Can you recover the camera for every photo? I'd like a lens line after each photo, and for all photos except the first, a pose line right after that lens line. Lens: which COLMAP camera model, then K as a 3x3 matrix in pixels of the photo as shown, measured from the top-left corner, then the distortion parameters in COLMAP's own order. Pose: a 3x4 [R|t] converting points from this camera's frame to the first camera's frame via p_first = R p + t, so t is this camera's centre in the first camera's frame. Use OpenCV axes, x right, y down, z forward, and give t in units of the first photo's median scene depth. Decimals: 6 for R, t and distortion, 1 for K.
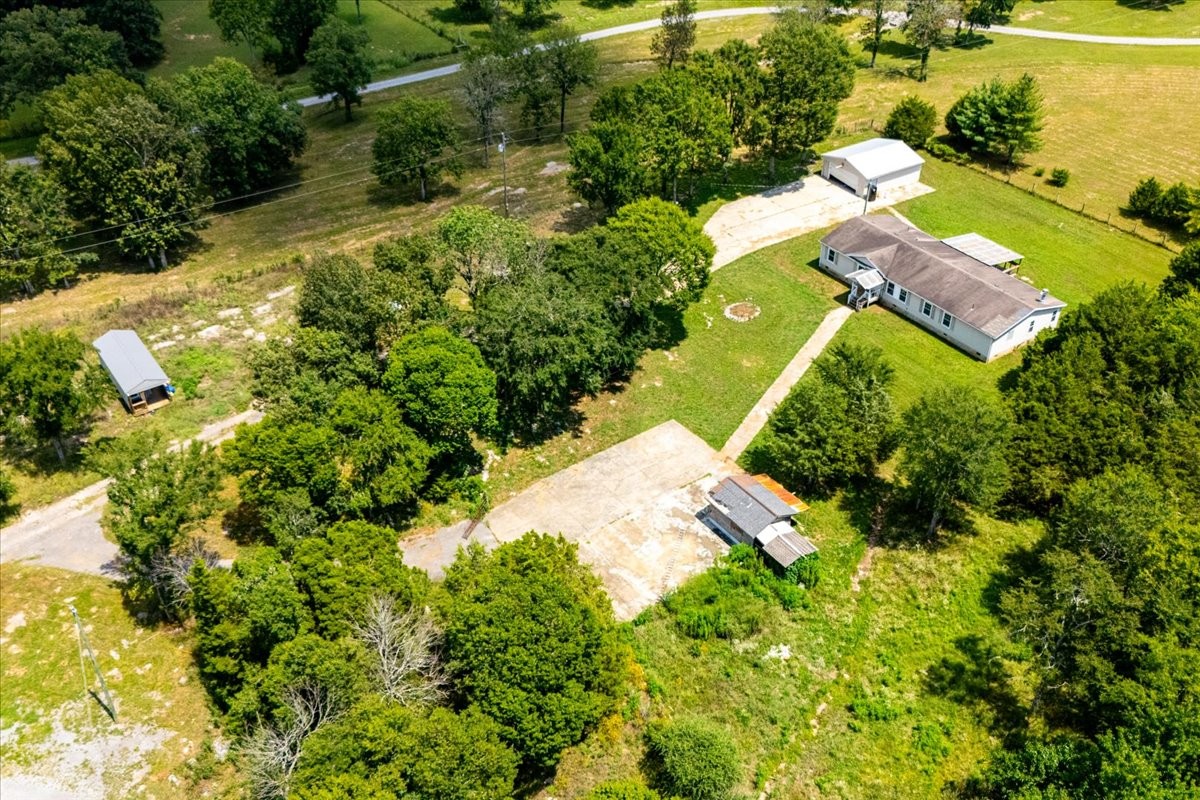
lens RADIAL K [[1101.1, 0, 600.0], [0, 1101.1, 400.0], [0, 0, 1]] dist [0.043869, 0.003454]
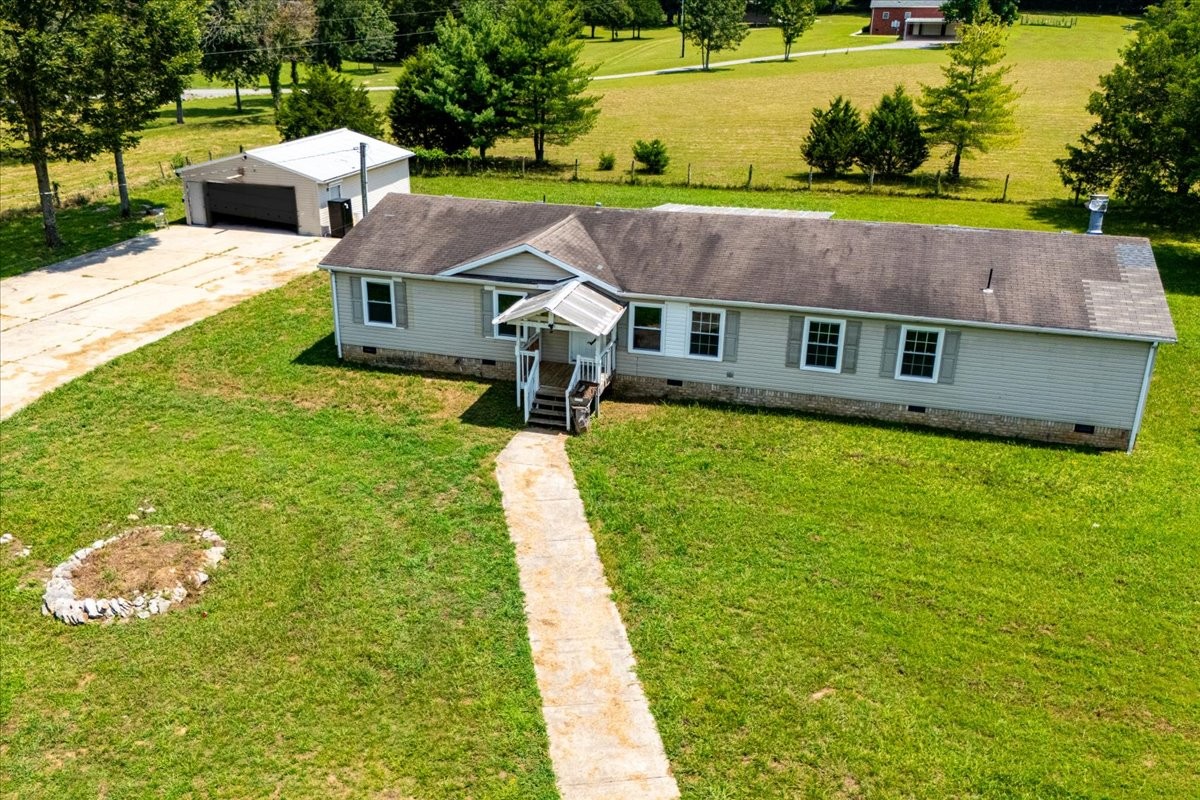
lens RADIAL K [[1101.1, 0, 600.0], [0, 1101.1, 400.0], [0, 0, 1]] dist [0.043869, 0.003454]
pose [[0.778420, -0.224879, 0.586082, 0.079030], [0.352894, 0.928901, -0.112287, -0.053983], [-0.519161, 0.294231, 0.802434, 0.755748]]
